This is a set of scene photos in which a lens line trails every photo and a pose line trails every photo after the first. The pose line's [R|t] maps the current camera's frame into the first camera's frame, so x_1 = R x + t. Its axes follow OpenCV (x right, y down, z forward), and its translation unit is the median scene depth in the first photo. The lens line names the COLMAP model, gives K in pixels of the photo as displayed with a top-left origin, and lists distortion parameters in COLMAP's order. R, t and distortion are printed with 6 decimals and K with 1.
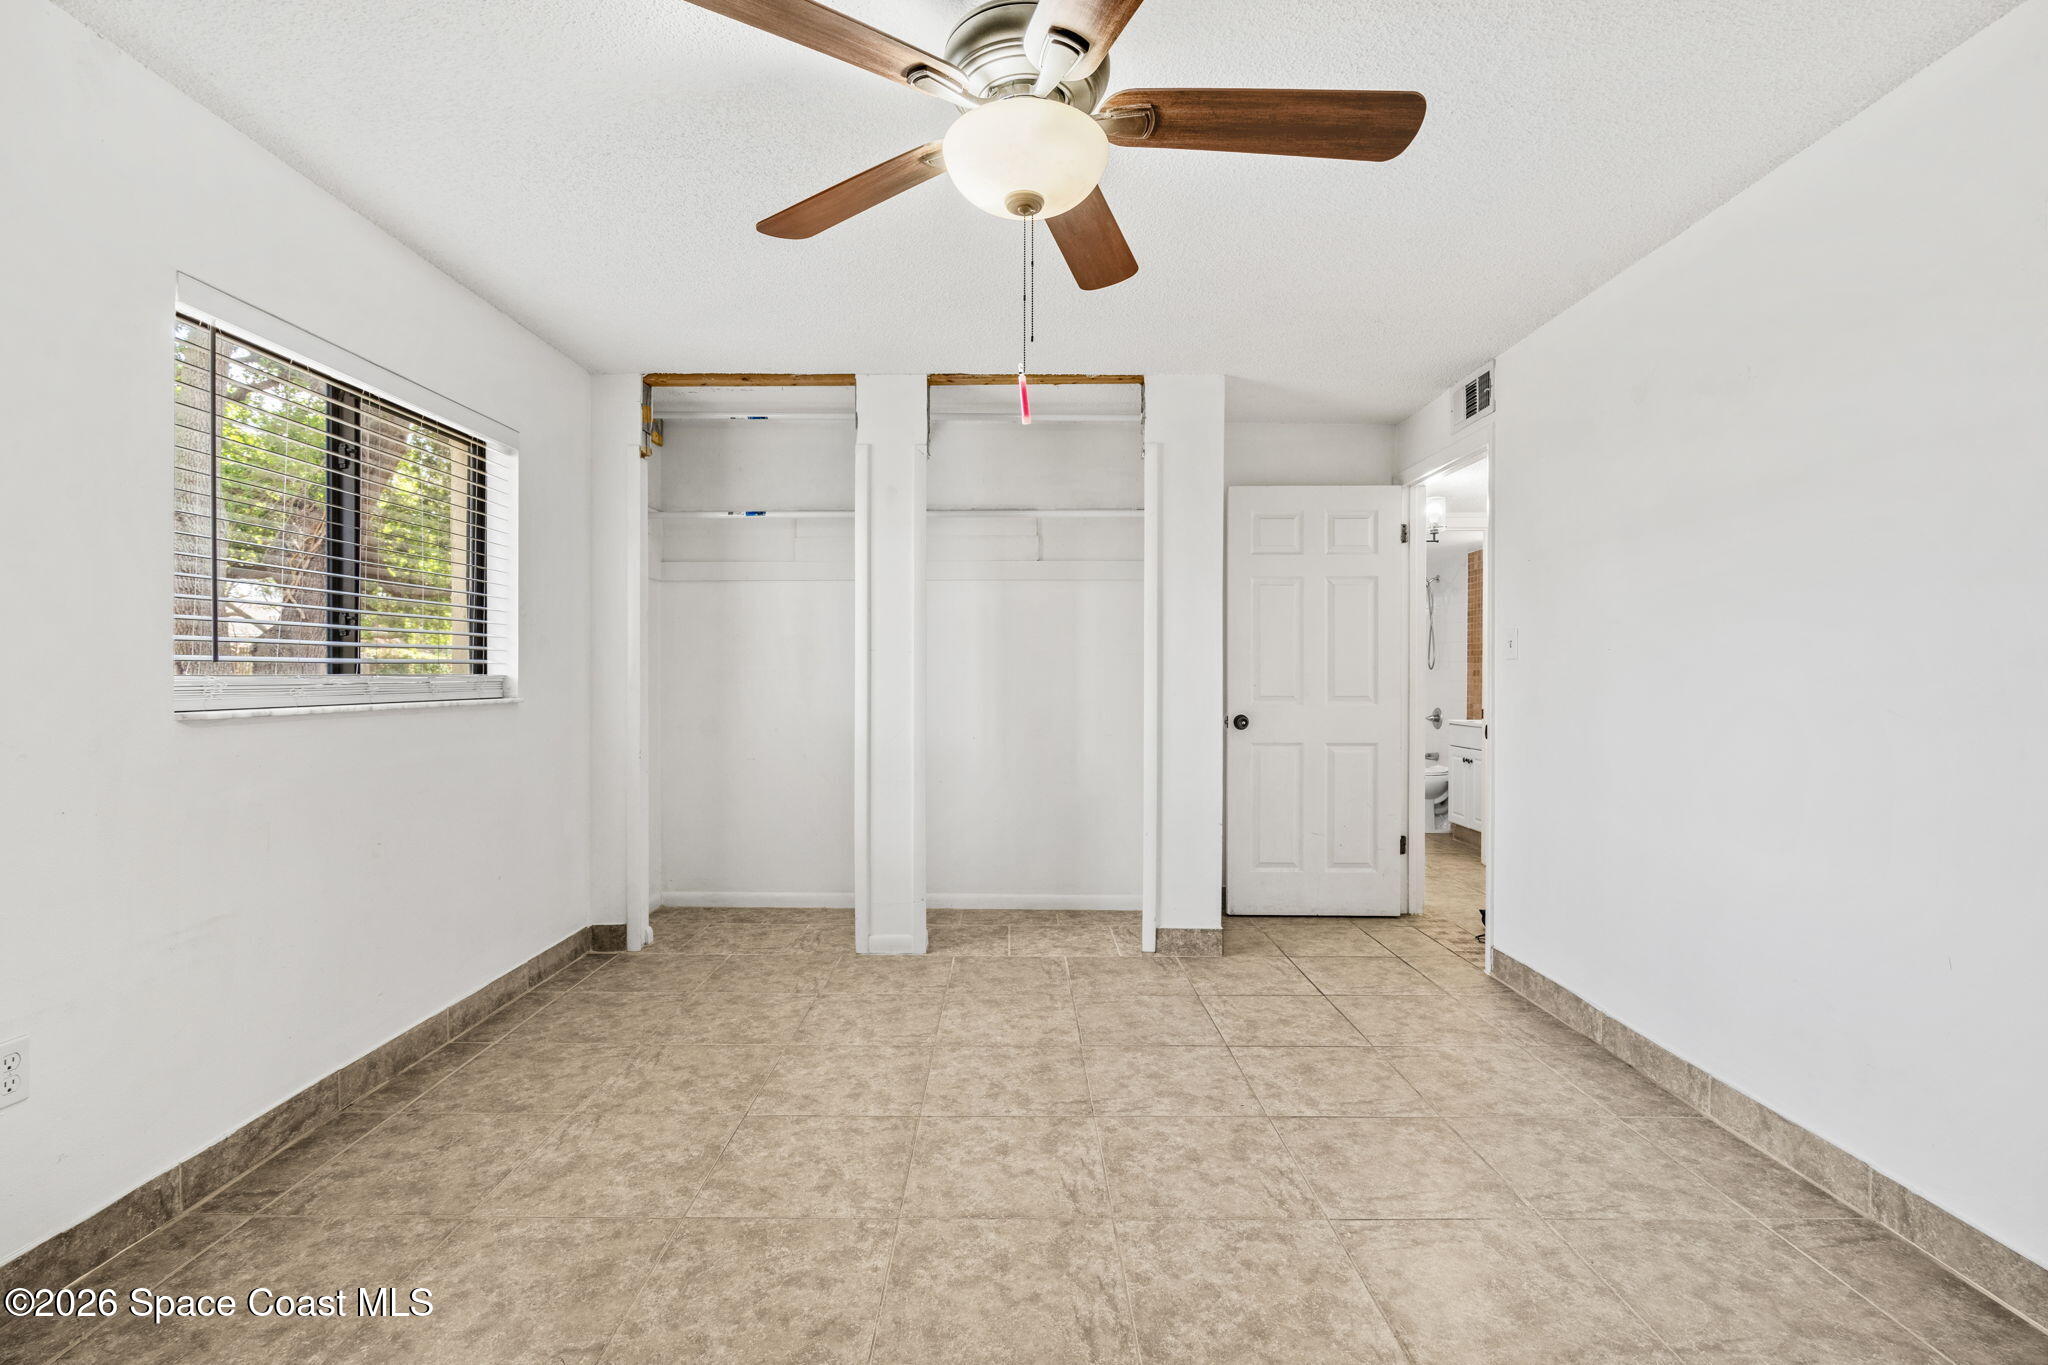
lens RADIAL K [[920.4, 0, 1013.4], [0, 920.4, 674.5], [0, 0, 1]] dist [-0.005791, 0.001186]
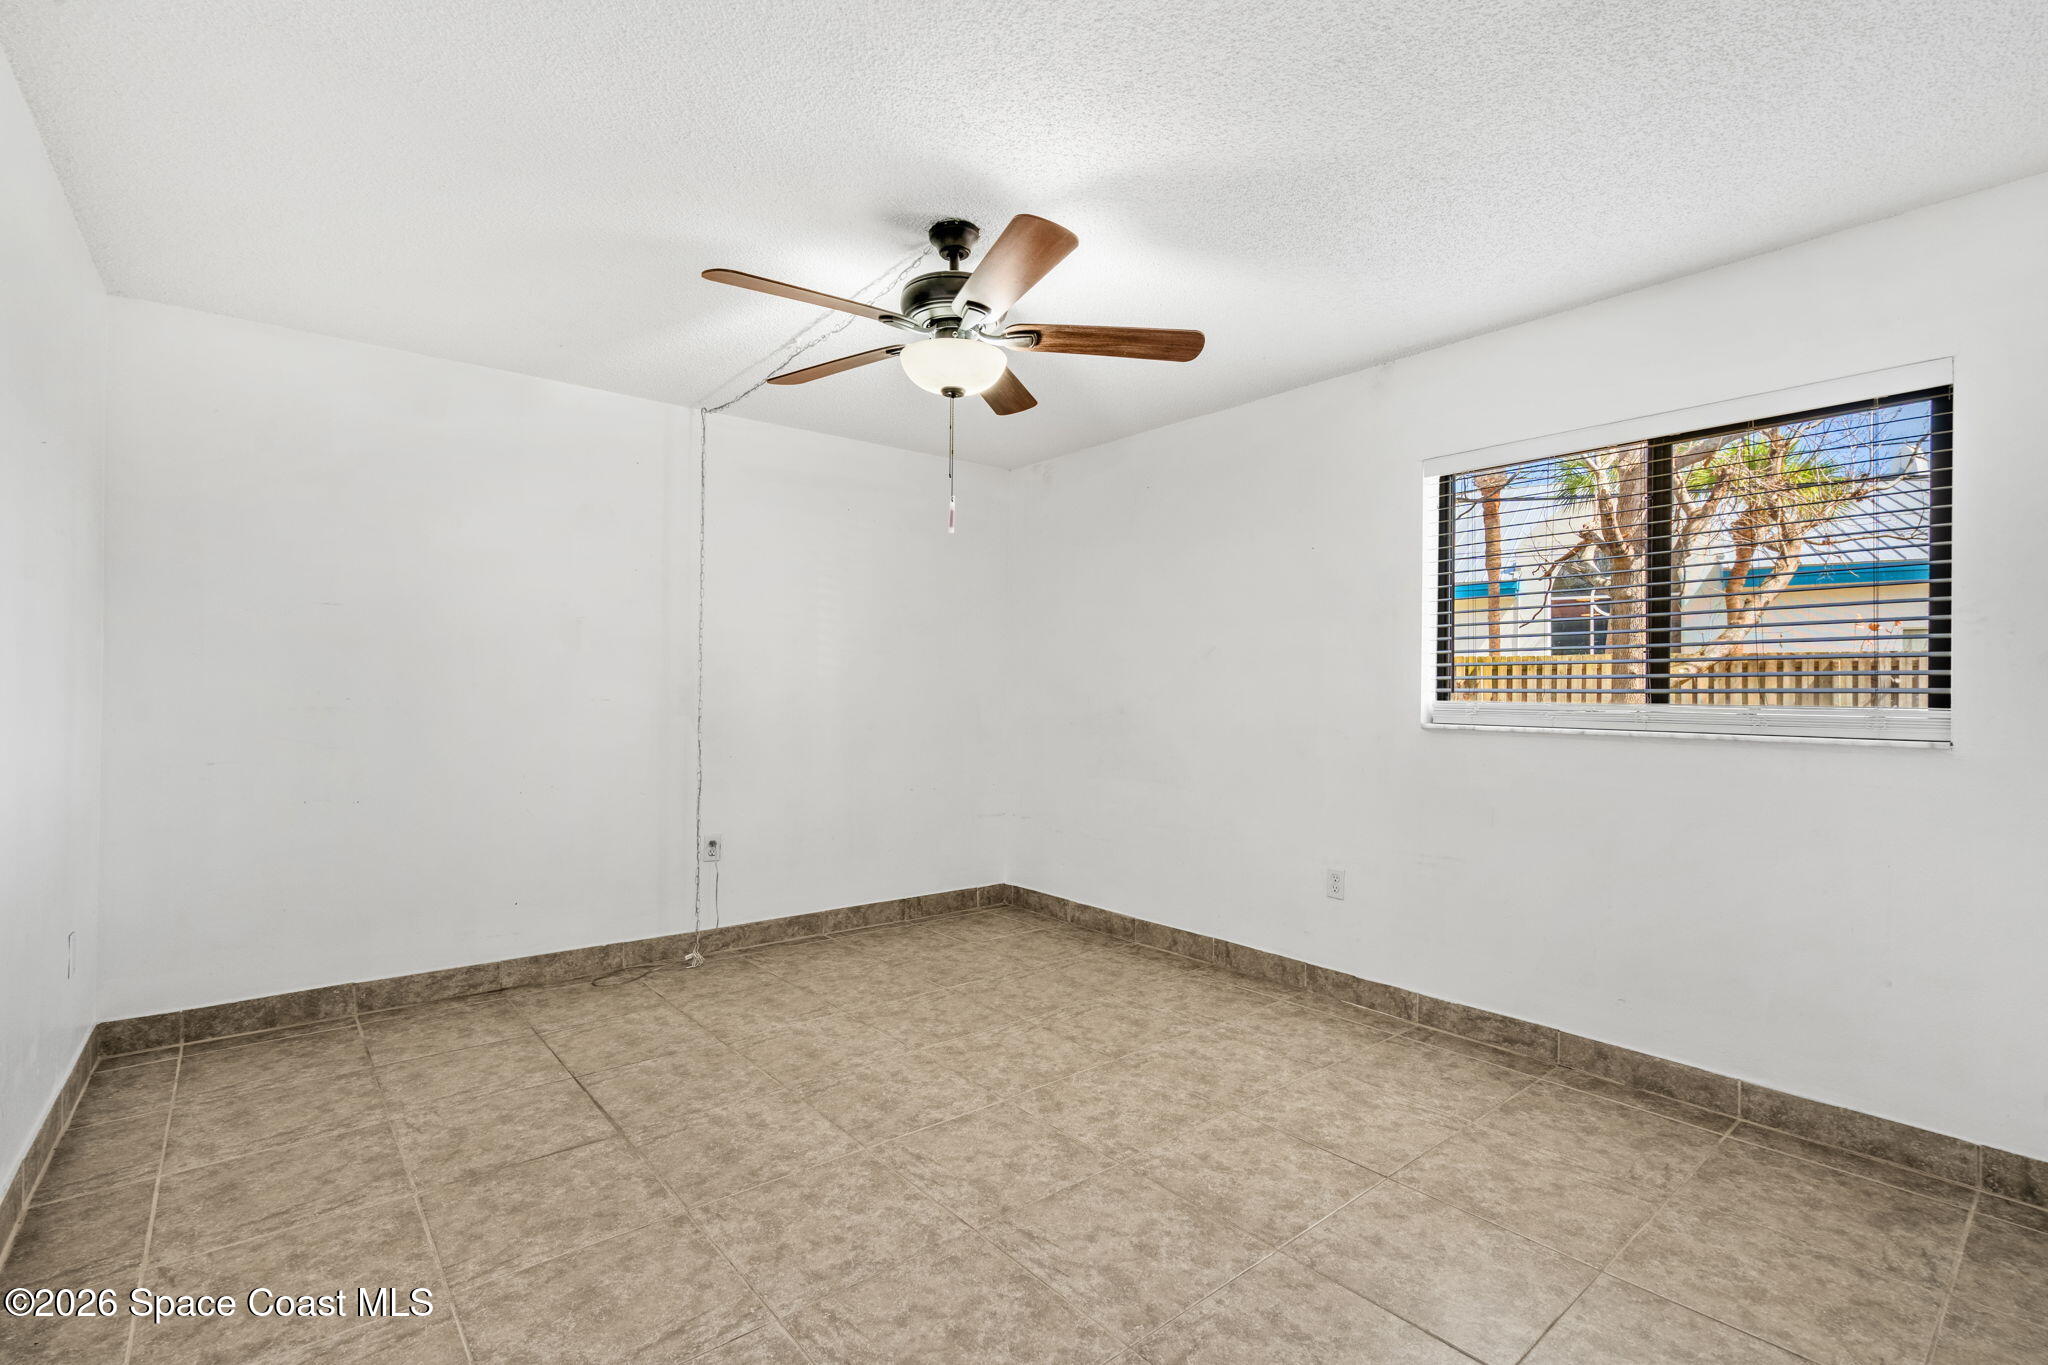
lens RADIAL K [[920.4, 0, 1013.4], [0, 920.4, 674.5], [0, 0, 1]] dist [-0.005791, 0.001186]
pose [[-0.769703, -0.023207, -0.637981, 0.687654], [-0.014792, 0.999719, -0.018519, -0.005347], [0.638231, -0.004818, -0.769830, 1.687219]]
